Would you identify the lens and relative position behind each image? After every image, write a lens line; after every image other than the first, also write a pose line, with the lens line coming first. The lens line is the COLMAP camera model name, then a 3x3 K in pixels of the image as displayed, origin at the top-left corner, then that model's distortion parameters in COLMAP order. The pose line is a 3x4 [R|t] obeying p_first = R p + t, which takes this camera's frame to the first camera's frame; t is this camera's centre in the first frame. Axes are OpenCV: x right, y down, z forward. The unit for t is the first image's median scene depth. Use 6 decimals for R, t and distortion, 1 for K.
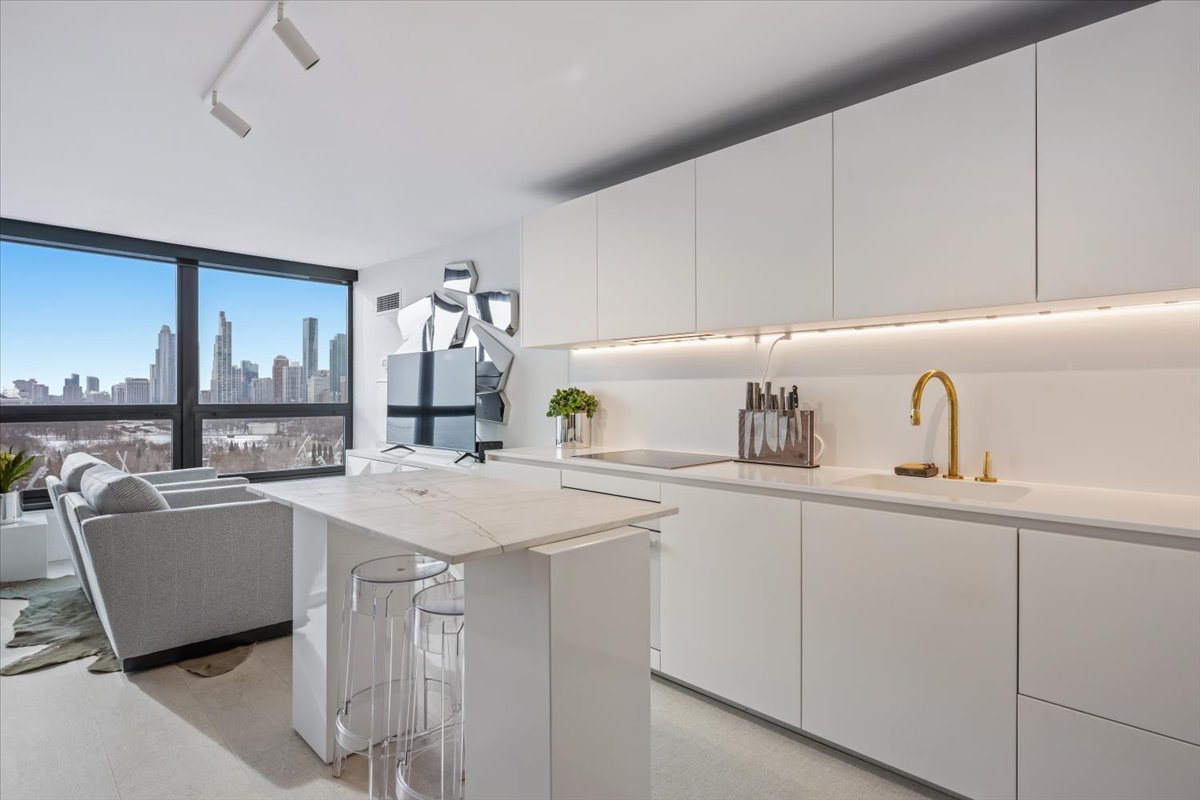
lens RADIAL K [[602.8, 0, 614.7], [0, 602.8, 399.9], [0, 0, 1]] dist [-0.006602, 0.000888]
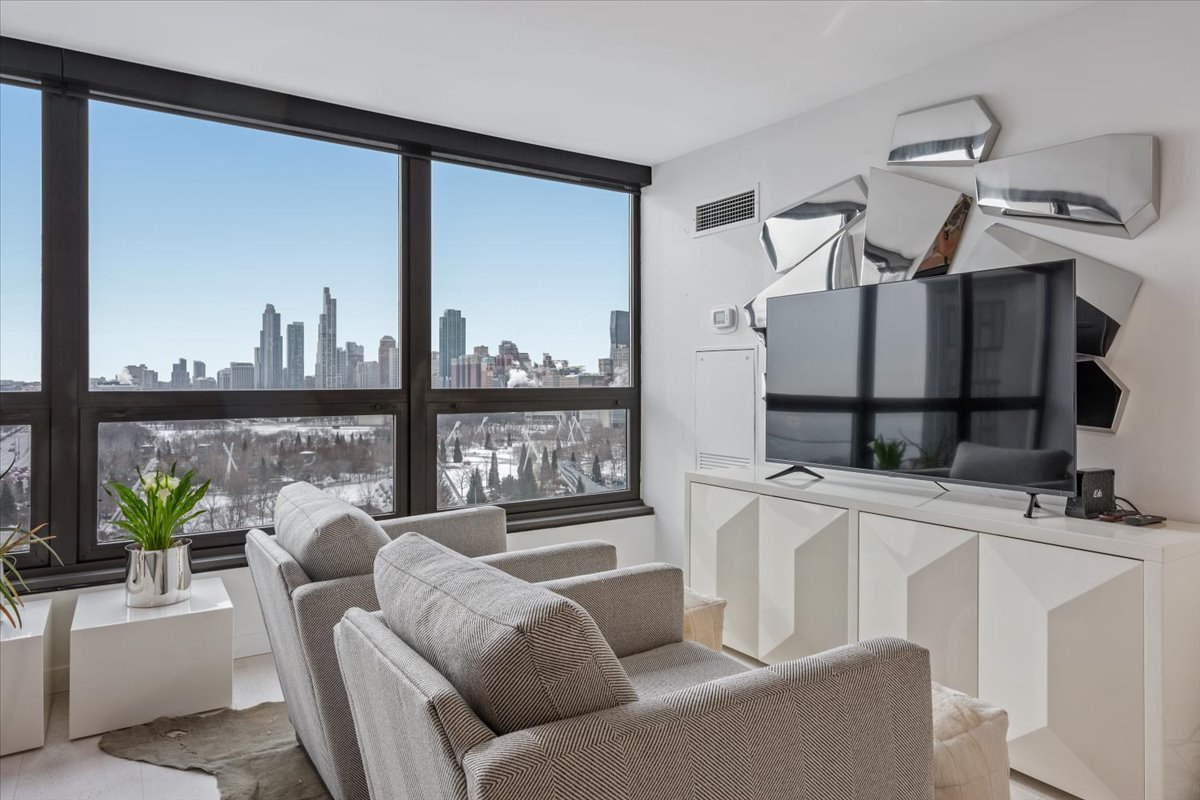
lens RADIAL K [[745.1, 0, 621.0], [0, 745.1, 377.3], [0, 0, 1]] dist [0.012674, -0.003704]
pose [[0.979675, -0.003704, -0.200558, -0.403632], [0.001437, 0.999933, -0.011450, 0.004946], [0.200587, 0.010929, 0.979615, 0.350496]]
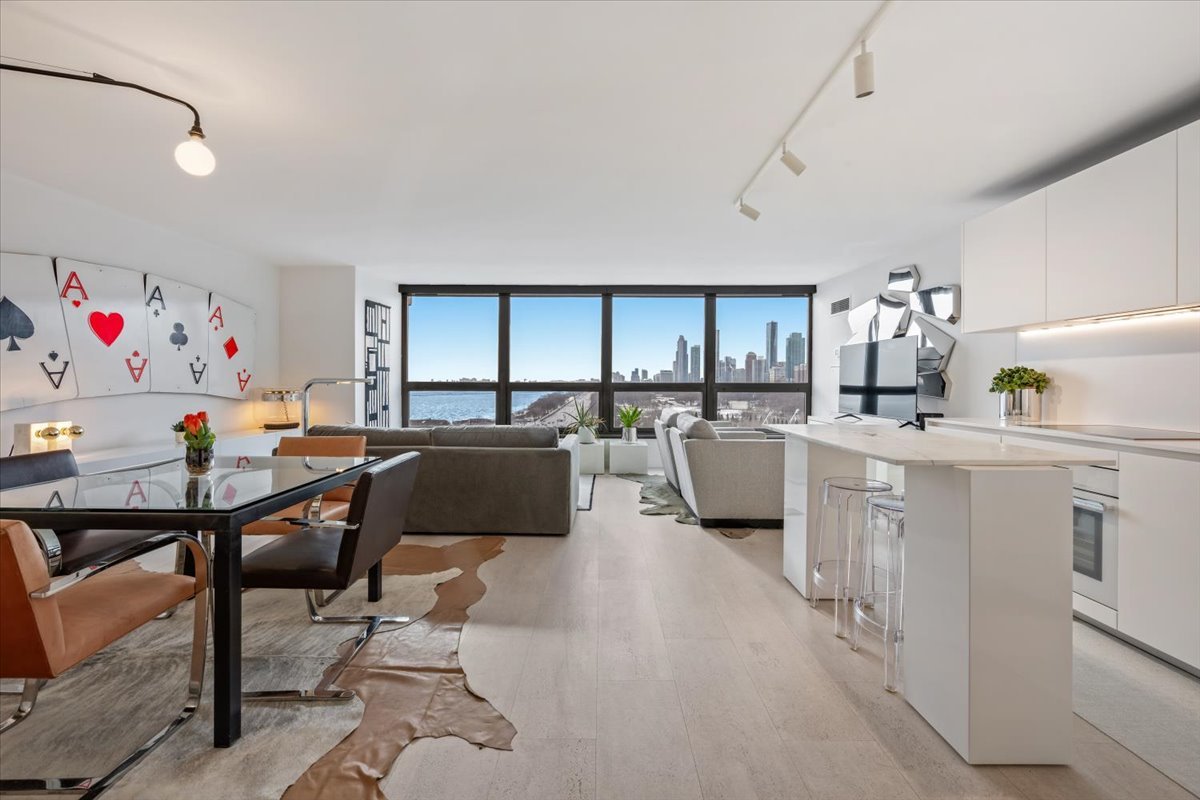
lens RADIAL K [[485.1, 0, 599.0], [0, 485.1, 385.5], [0, 0, 1]] dist [0.006451, -0.000271]
pose [[0.690138, 0.007140, -0.723642, 0.034564], [-0.006146, 0.999973, 0.004005, 0.012265], [0.723651, 0.001684, 0.690164, -0.132968]]
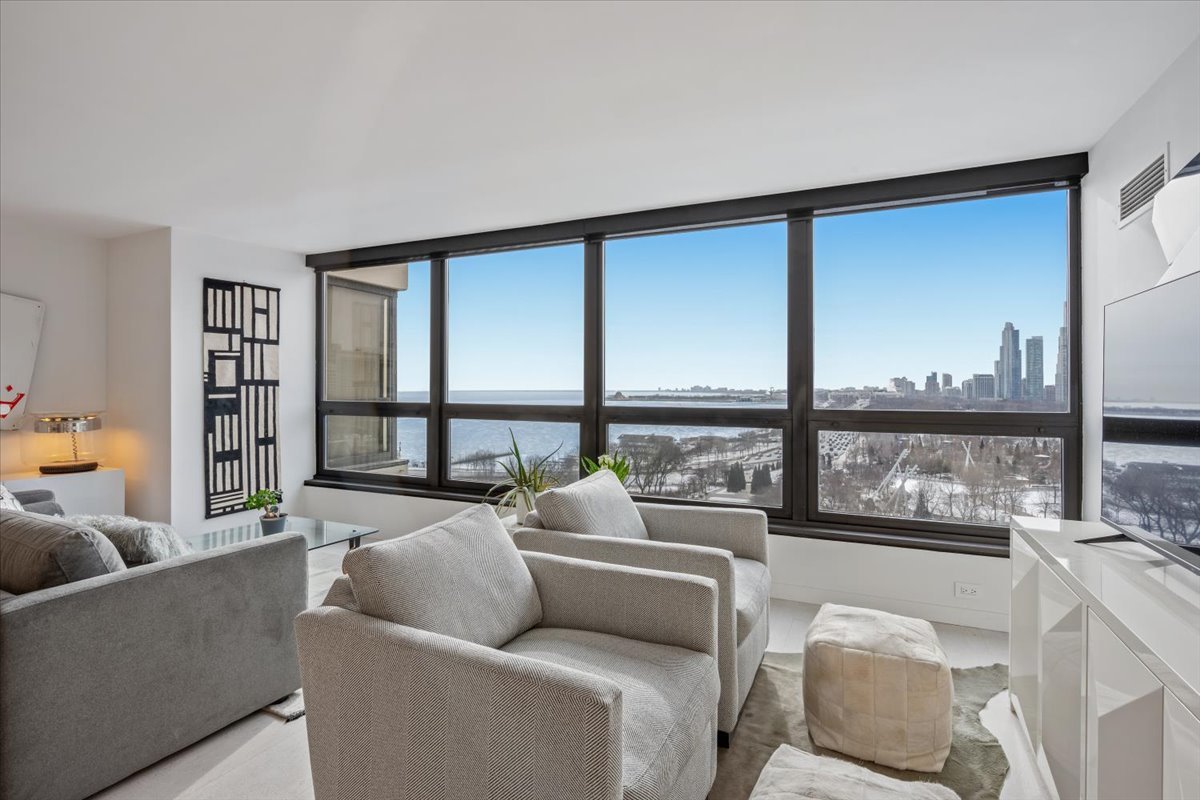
lens RADIAL K [[602.8, 0, 598.6], [0, 602.8, 387.4], [0, 0, 1]] dist [-0.006602, 0.000888]
pose [[0.322266, -0.003354, -0.946643, -0.107839], [-0.007939, 0.999949, -0.006245, -0.013357], [0.946616, 0.009528, 0.322223, 0.590945]]
